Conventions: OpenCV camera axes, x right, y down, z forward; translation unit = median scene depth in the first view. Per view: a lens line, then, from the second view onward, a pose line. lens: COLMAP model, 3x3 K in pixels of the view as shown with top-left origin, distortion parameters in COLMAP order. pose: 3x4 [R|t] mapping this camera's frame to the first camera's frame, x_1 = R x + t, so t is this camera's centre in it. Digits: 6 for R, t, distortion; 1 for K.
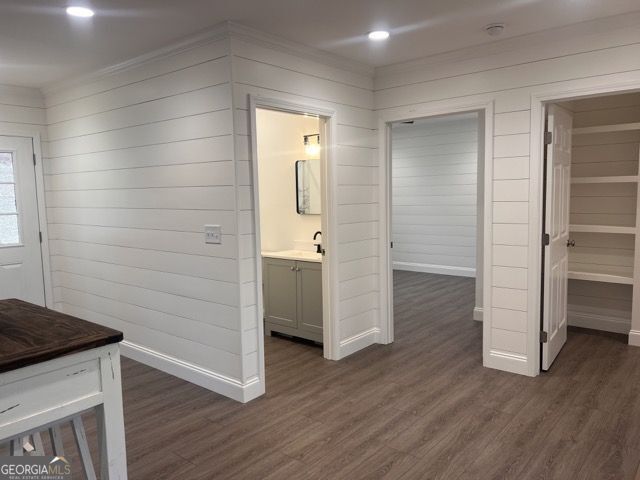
lens RADIAL K [[479.4, 0, 324.6], [0, 479.4, 241.2], [0, 0, 1]] dist [0.067915, -0.083215]
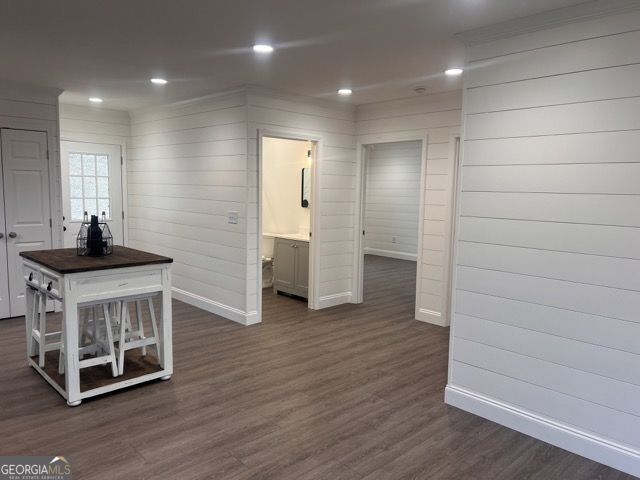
lens RADIAL K [[479.4, 0, 324.6], [0, 479.4, 241.2], [0, 0, 1]] dist [0.067915, -0.083215]
pose [[0.992952, 0.053785, -0.105608, 0.218098], [-0.052694, 0.998525, 0.013090, 0.025399], [0.106156, -0.007433, 0.994322, -0.485132]]
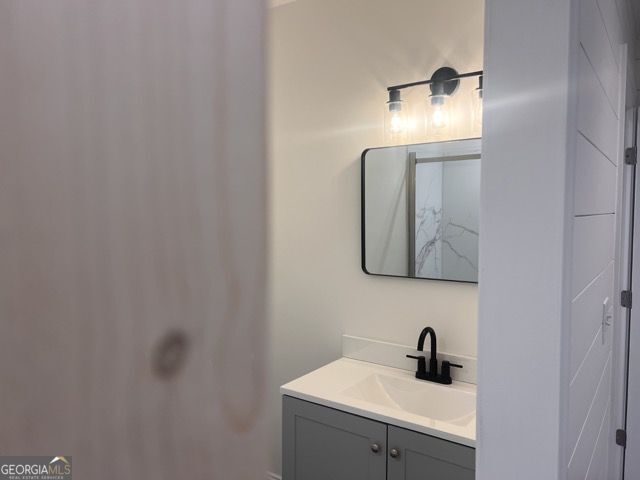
lens RADIAL K [[480.3, 0, 325.2], [0, 480.3, 235.5], [0, 0, 1]] dist [0.066919, -0.077666]
pose [[0.996463, 0.014668, 0.082741, -0.169803], [-0.010385, 0.998595, -0.051962, -0.097751], [-0.083387, 0.050919, 0.995215, 0.811597]]
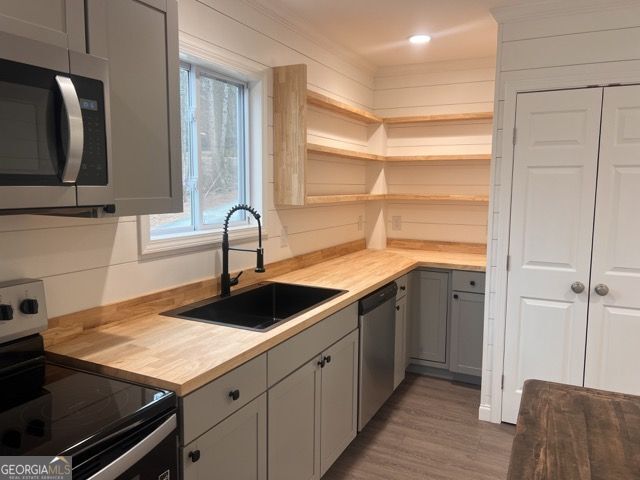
lens RADIAL K [[480.3, 0, 325.2], [0, 480.3, 235.5], [0, 0, 1]] dist [0.066919, -0.077666]
pose [[0.230455, 0.122243, -0.965374, -0.233104], [-0.113427, 0.988690, 0.098118, -0.034939], [0.966450, 0.086888, 0.241714, 0.245536]]
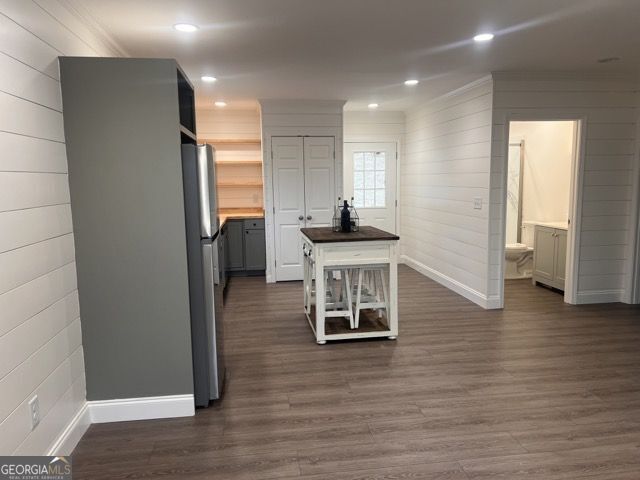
lens RADIAL K [[479.4, 0, 324.6], [0, 479.4, 241.2], [0, 0, 1]] dist [0.067915, -0.083215]
pose [[0.743922, 0.094473, -0.661555, 0.438166], [-0.067745, 0.995518, 0.065985, 0.038647], [0.664824, -0.004270, 0.746988, -0.508985]]
